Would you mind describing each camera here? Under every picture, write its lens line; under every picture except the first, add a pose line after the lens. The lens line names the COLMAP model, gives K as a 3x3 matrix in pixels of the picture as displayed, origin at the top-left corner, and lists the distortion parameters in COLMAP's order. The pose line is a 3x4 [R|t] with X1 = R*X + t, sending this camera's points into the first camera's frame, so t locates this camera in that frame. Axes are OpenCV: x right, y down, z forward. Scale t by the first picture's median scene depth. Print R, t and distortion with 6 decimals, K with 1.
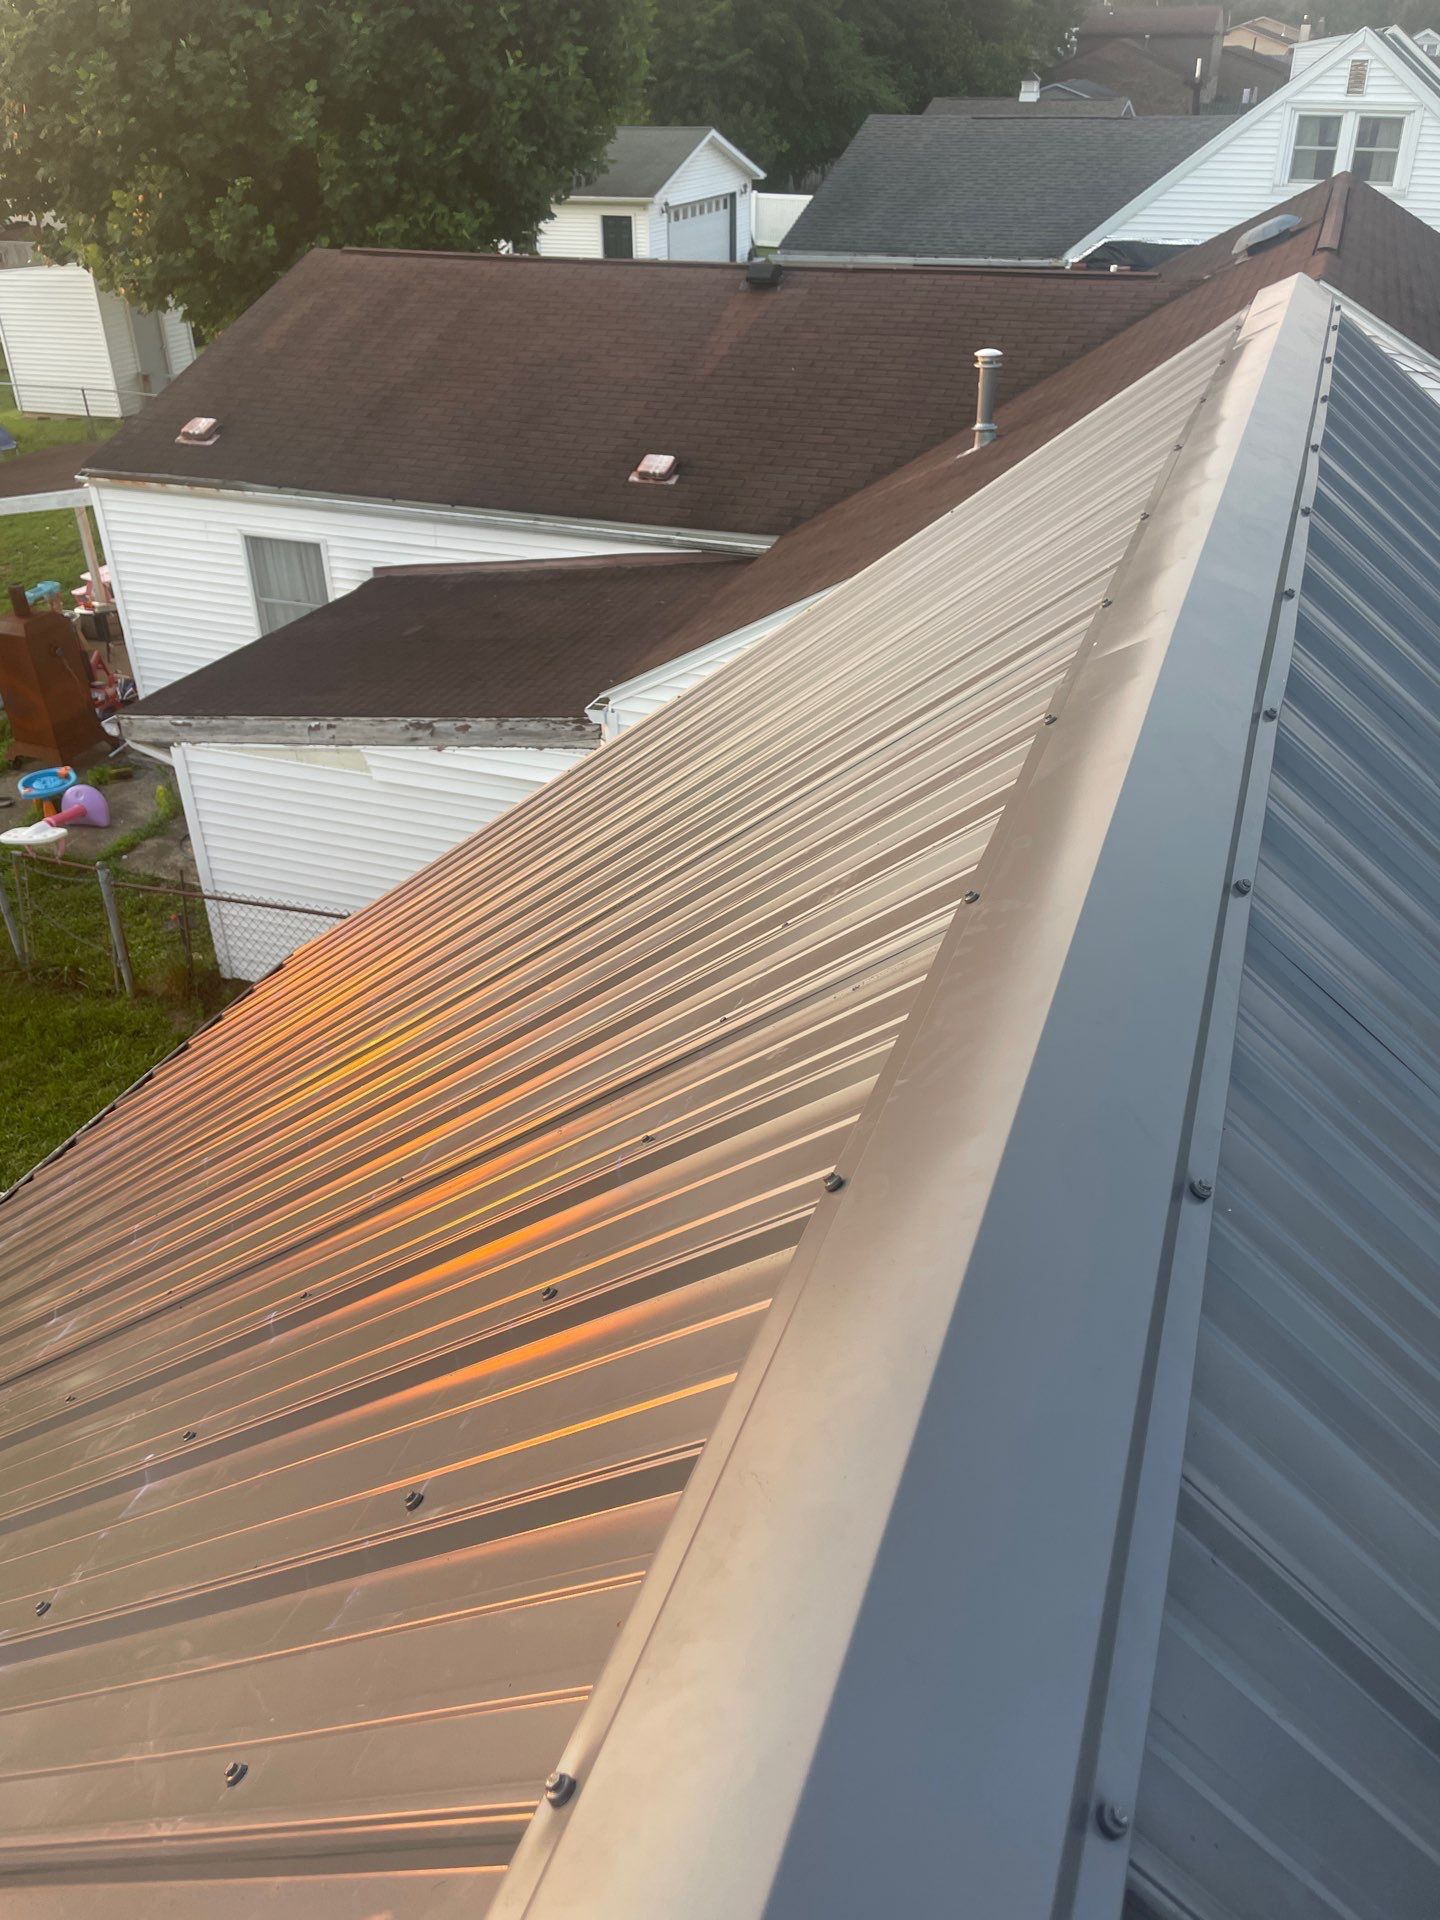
lens RADIAL K [[1465.9, 0, 702.5], [0, 1465.9, 952.6], [0, 0, 1]] dist [0.094477, -0.129991]
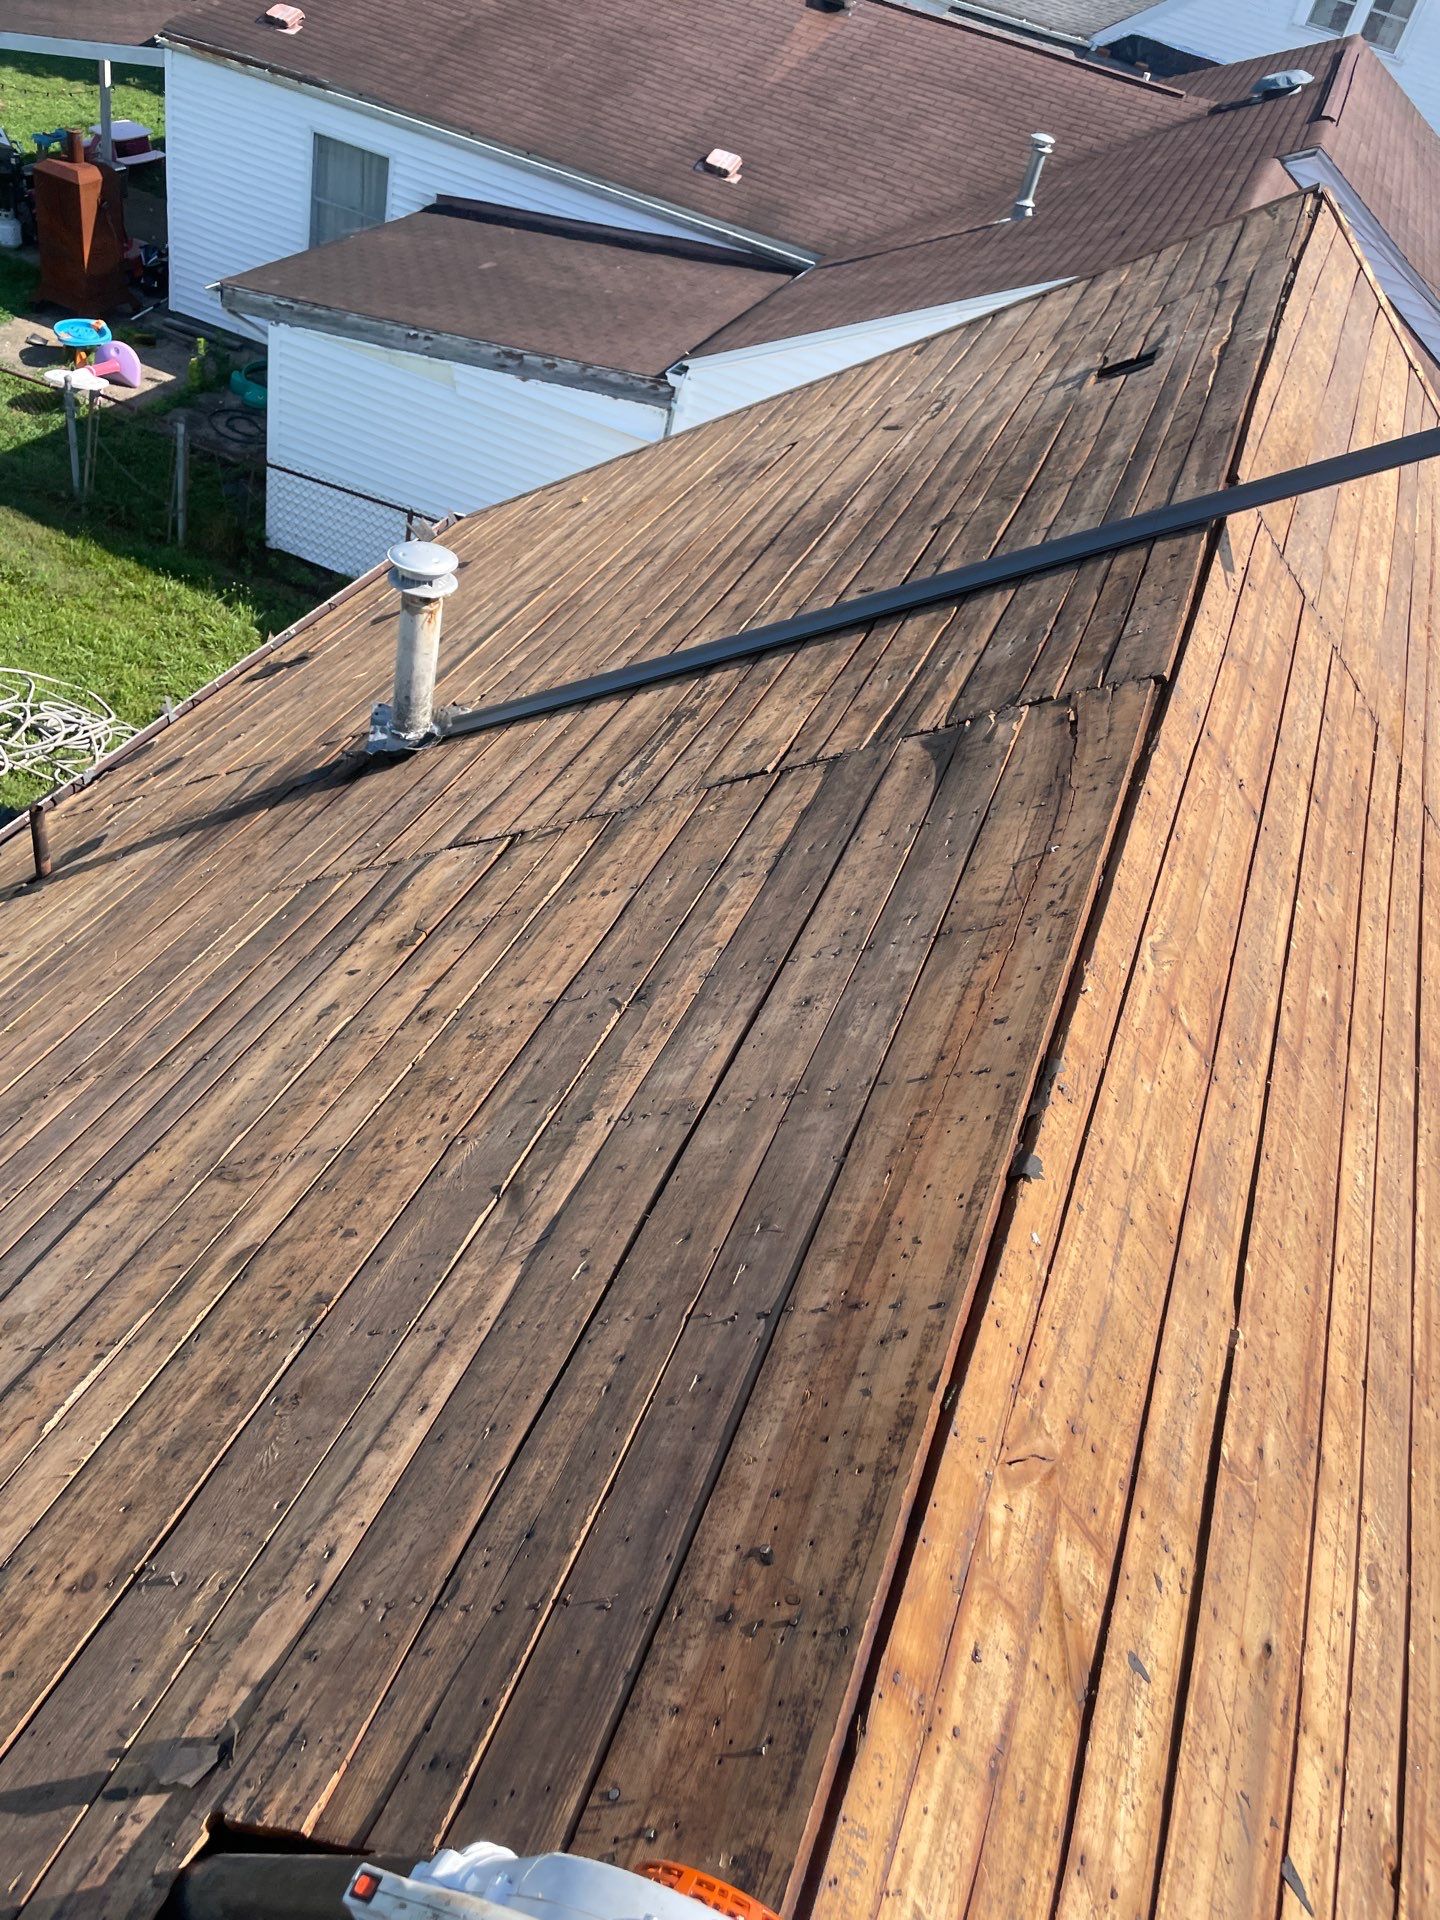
lens RADIAL K [[1465.9, 0, 770.2], [0, 1465.9, 942.8], [0, 0, 1]] dist [0.094477, -0.129991]
pose [[0.970479, 0.160890, 0.179680, -0.103690], [-0.188134, 0.971148, 0.146551, 0.068683], [-0.150917, -0.176028, 0.972748, -0.199453]]
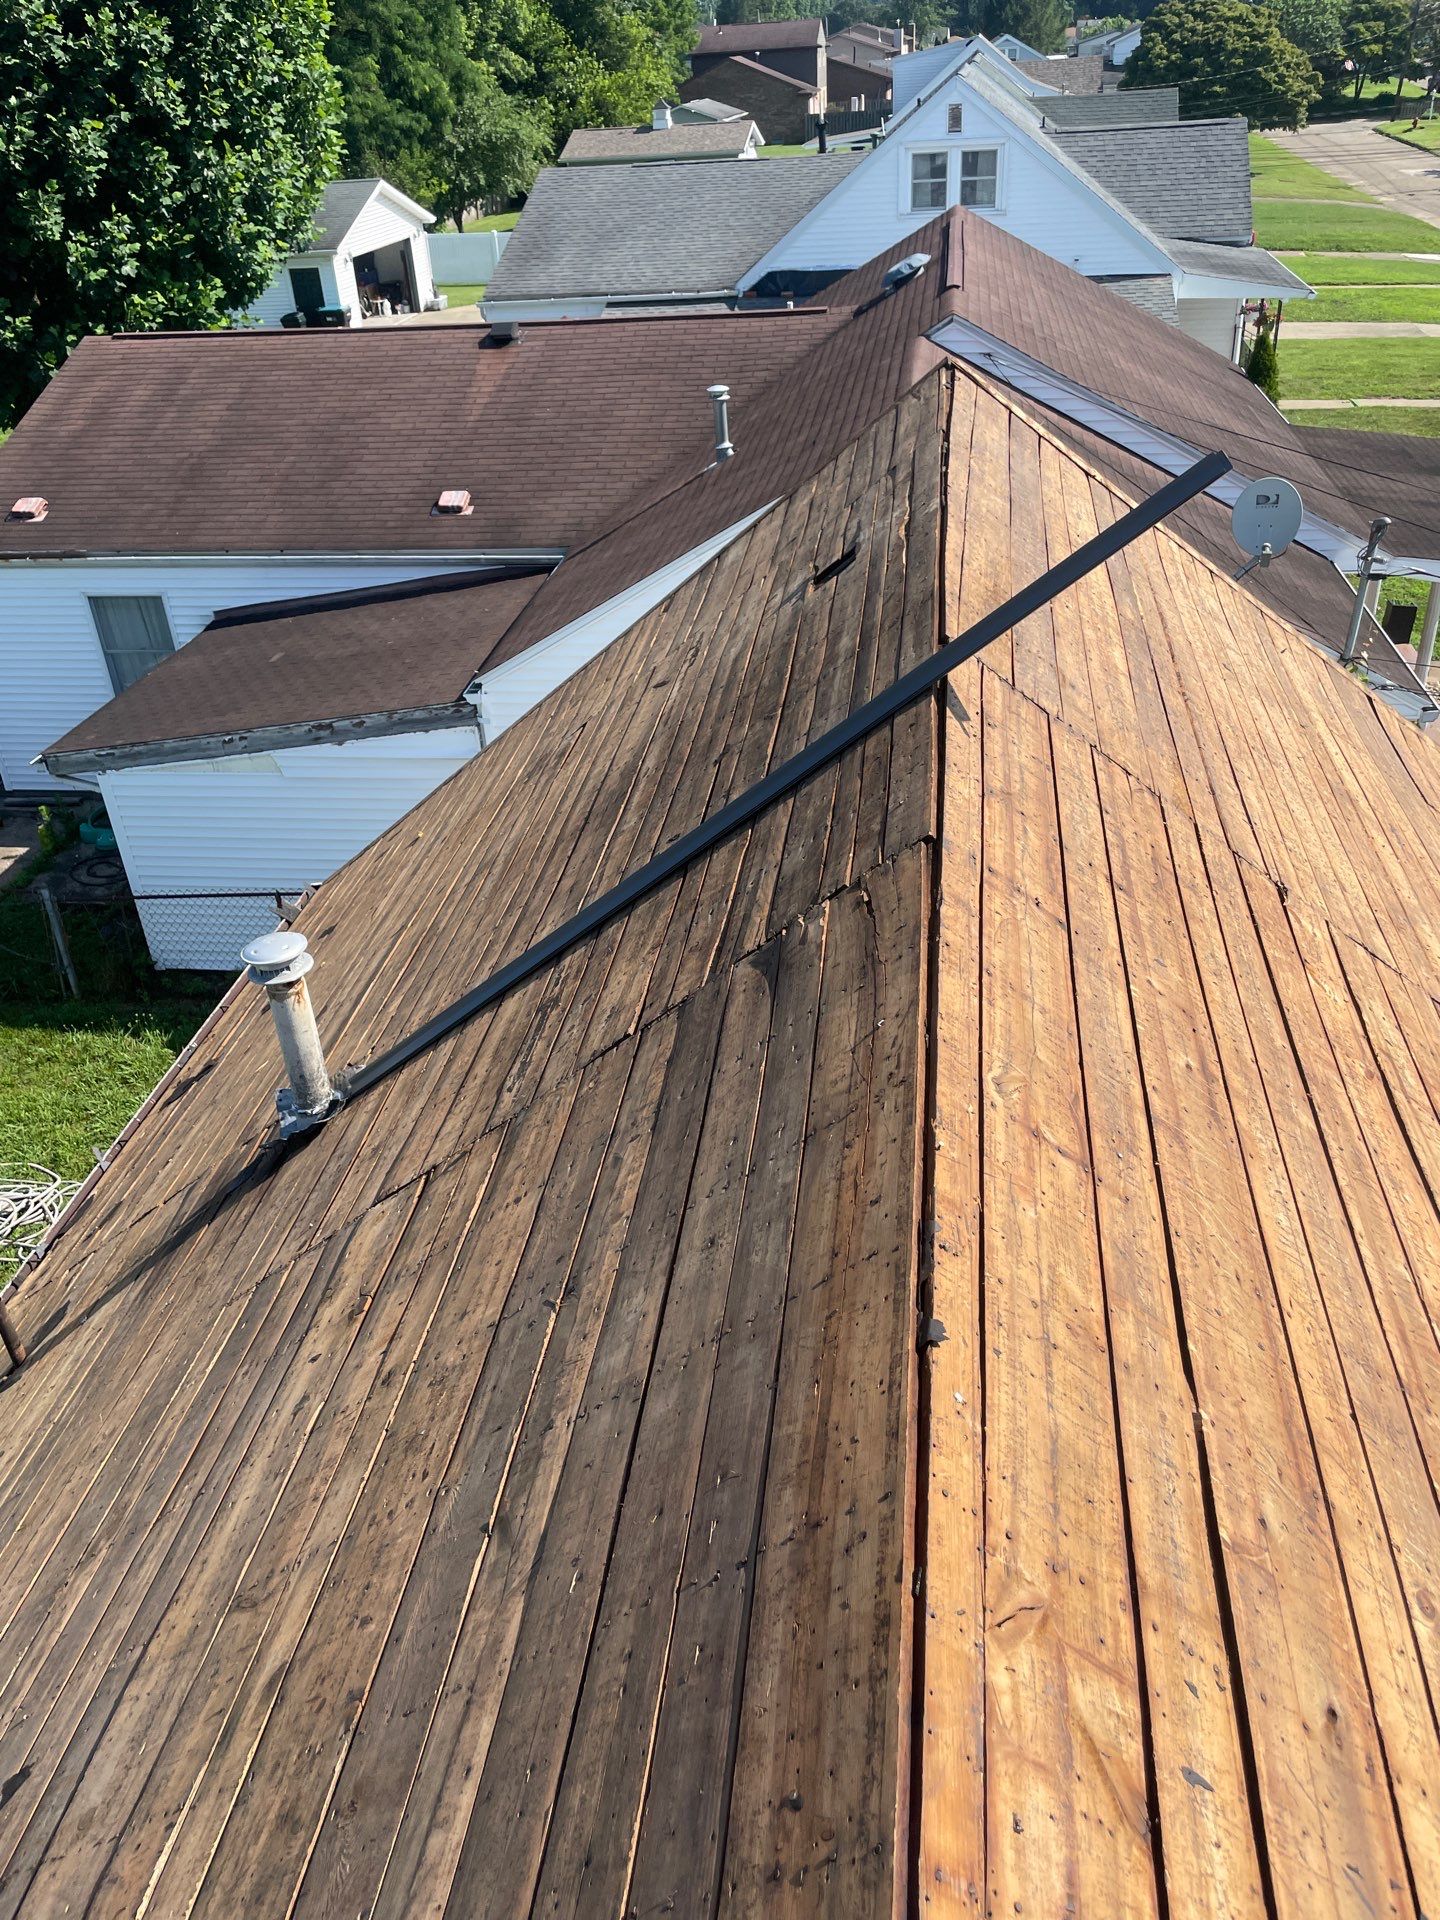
lens RADIAL K [[1465.9, 0, 726.9], [0, 1465.9, 946.1], [0, 0, 1]] dist [0.094477, -0.129991]
pose [[0.971864, -0.154307, 0.177962, -0.088266], [0.156556, 0.987668, 0.001420, 0.062621], [-0.175987, 0.026481, 0.984036, -0.216273]]
